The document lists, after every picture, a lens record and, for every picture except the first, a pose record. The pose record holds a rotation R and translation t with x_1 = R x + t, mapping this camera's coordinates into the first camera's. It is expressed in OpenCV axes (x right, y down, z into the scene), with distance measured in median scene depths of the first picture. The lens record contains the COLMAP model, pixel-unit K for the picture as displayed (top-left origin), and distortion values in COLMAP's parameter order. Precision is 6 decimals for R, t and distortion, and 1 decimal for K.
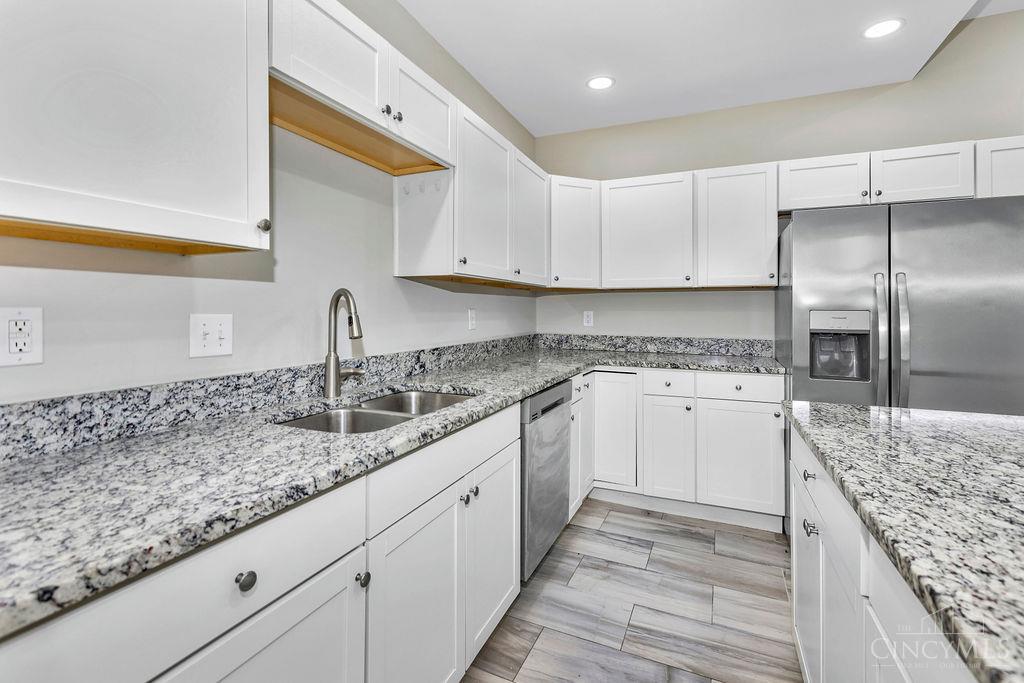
lens RADIAL K [[461.6, 0, 509.3], [0, 461.6, 309.1], [0, 0, 1]] dist [0.001799, 0.000418]
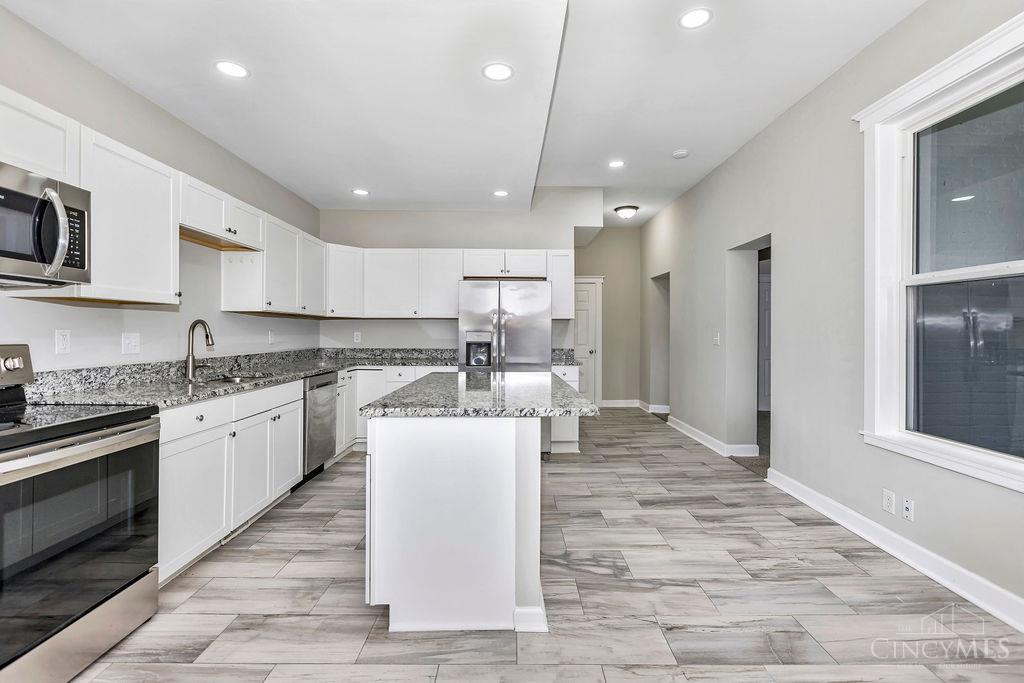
lens RADIAL K [[460.4, 0, 511.9], [0, 460.4, 328.9], [0, 0, 1]] dist [0.001732, 0.000393]
pose [[0.910815, 0.004599, 0.412789, 0.019450], [-0.002679, 0.999983, -0.005231, -0.000034], [-0.412806, 0.003658, 0.910812, -0.926730]]
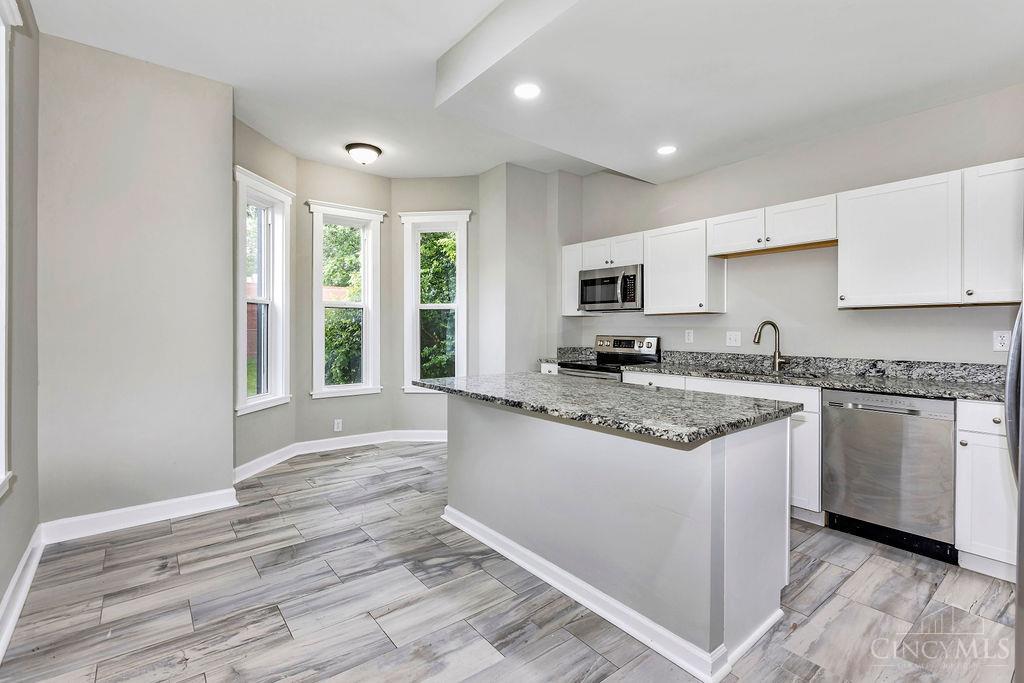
lens RADIAL K [[465.8, 0, 513.9], [0, 465.8, 328.4], [0, 0, 1]] dist [0.000356, 0.000118]
pose [[-0.454682, -0.005754, -0.890635, 1.605516], [-0.002175, 0.999983, -0.005350, 0.004978], [0.890651, -0.000495, -0.454687, 0.684450]]
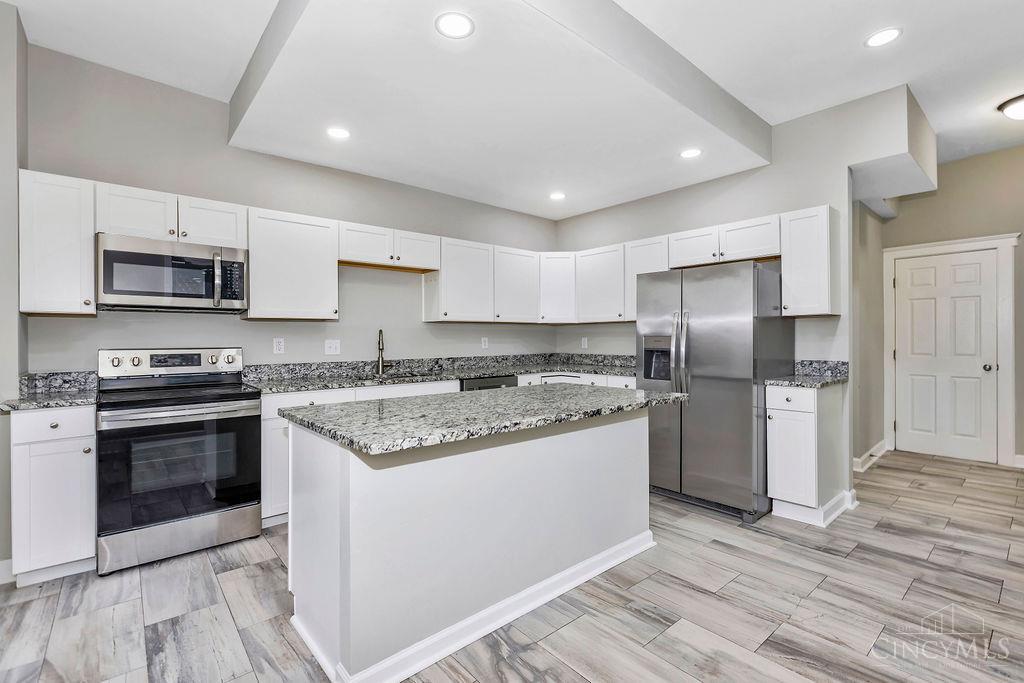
lens RADIAL K [[460.5, 0, 517.6], [0, 460.5, 336.6], [0, 0, 1]] dist [-0.001104, 0.000101]
pose [[0.906808, -0.008935, -0.421450, 0.984404], [0.008957, 0.999958, -0.001927, 0.003189], [0.421449, -0.002028, 0.906850, -0.678240]]
